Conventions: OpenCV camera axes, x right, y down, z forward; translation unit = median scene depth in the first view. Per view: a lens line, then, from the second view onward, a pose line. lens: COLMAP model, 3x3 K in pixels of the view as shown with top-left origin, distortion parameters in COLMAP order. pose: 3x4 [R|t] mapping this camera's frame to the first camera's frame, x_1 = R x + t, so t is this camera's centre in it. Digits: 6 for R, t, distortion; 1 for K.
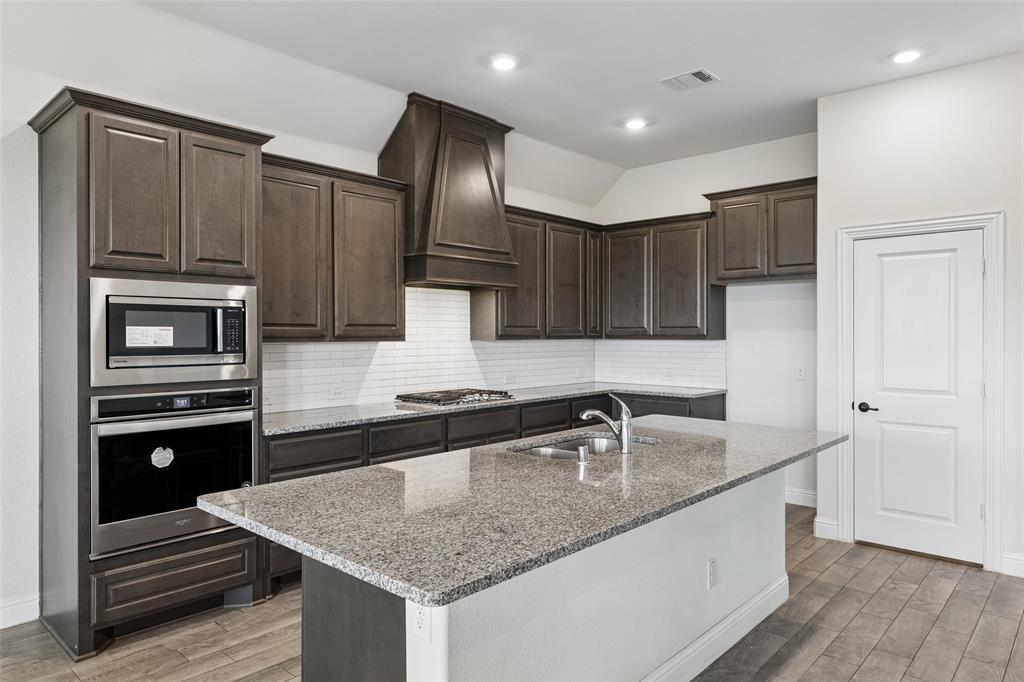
lens RADIAL K [[650.8, 0, 504.6], [0, 650.8, 332.9], [0, 0, 1]] dist [0.002867, -0.000781]
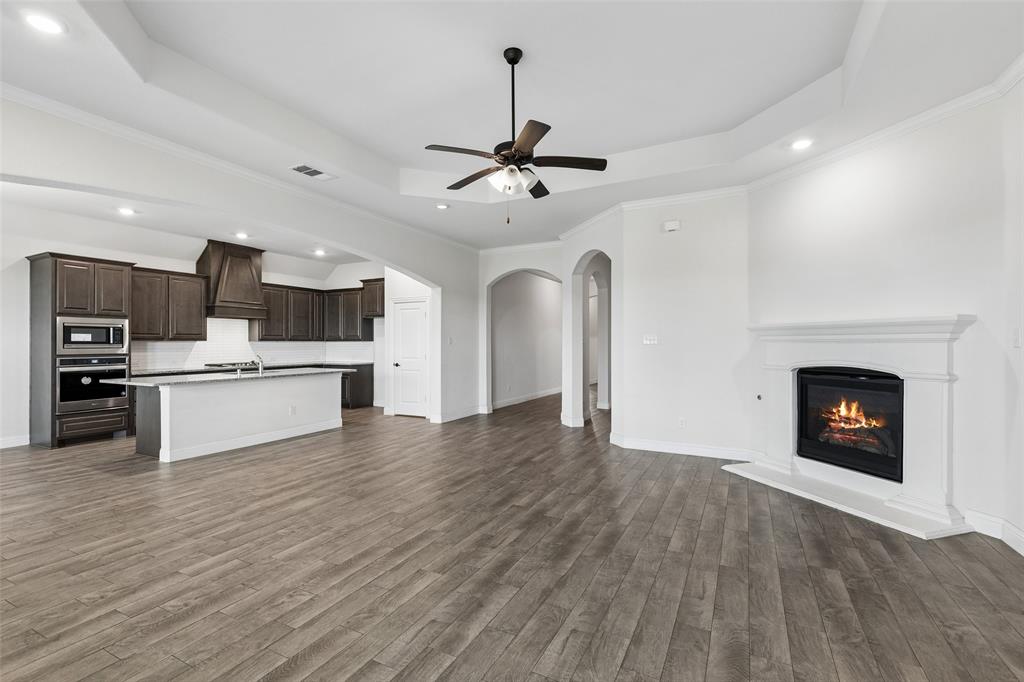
lens RADIAL K [[463.4, 0, 507.6], [0, 463.4, 340.0], [0, 0, 1]] dist [0.009278, -0.002150]
pose [[0.964457, -0.000973, 0.264239, 0.513863], [0.003012, 0.999969, -0.007312, 0.027258], [-0.264224, 0.007848, 0.964429, -1.050127]]
